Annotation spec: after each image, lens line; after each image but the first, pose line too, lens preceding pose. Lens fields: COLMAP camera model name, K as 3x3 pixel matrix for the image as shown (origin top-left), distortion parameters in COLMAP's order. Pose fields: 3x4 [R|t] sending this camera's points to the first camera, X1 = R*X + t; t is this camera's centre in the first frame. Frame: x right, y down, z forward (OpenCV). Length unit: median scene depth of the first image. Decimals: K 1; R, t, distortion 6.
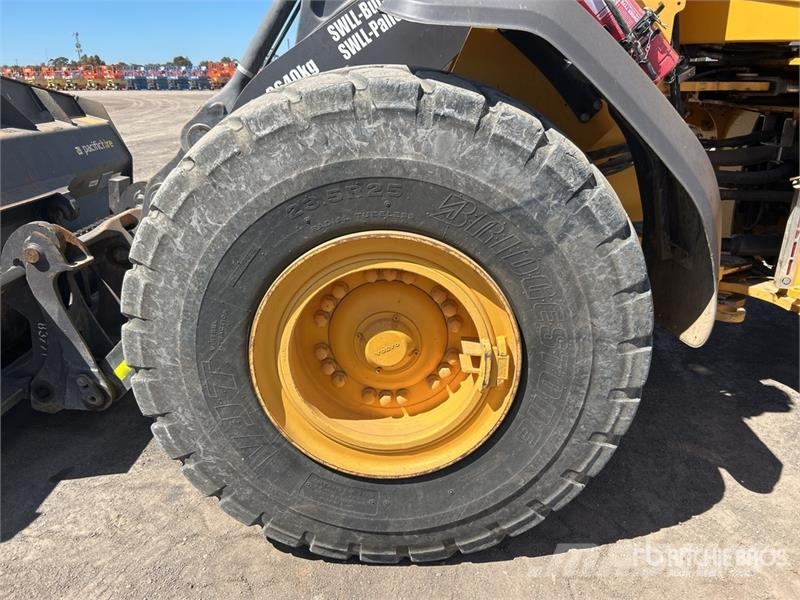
lens RADIAL K [[607.4, 0, 437.3], [0, 607.4, 299.3], [0, 0, 1]] dist [-0.000988, -0.000987]
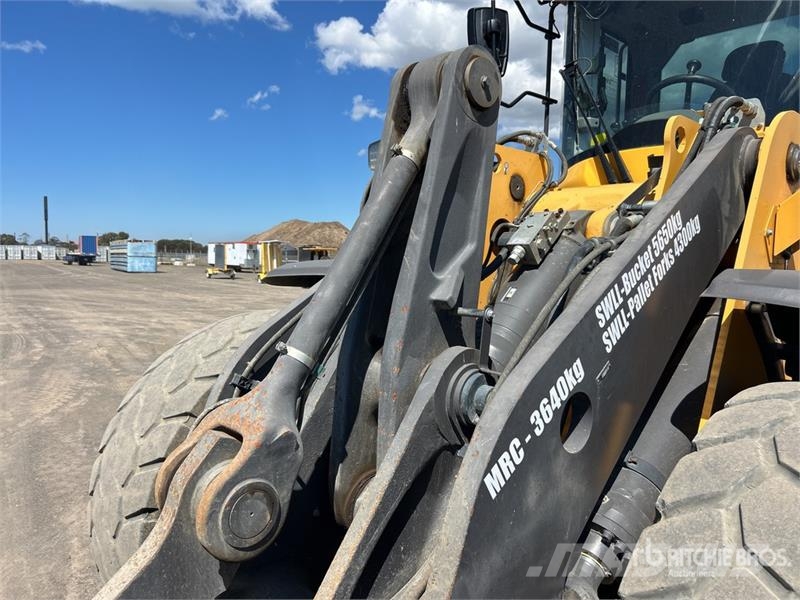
lens RADIAL K [[592.4, 0, 397.5], [0, 592.4, 298.7], [0, 0, 1]] dist [0.039142, -0.060923]
pose [[0.730213, -0.026905, 0.682689, -0.757575], [0.216928, 0.956650, -0.194327, -0.383428], [-0.647867, 0.289994, 0.704395, 0.696815]]
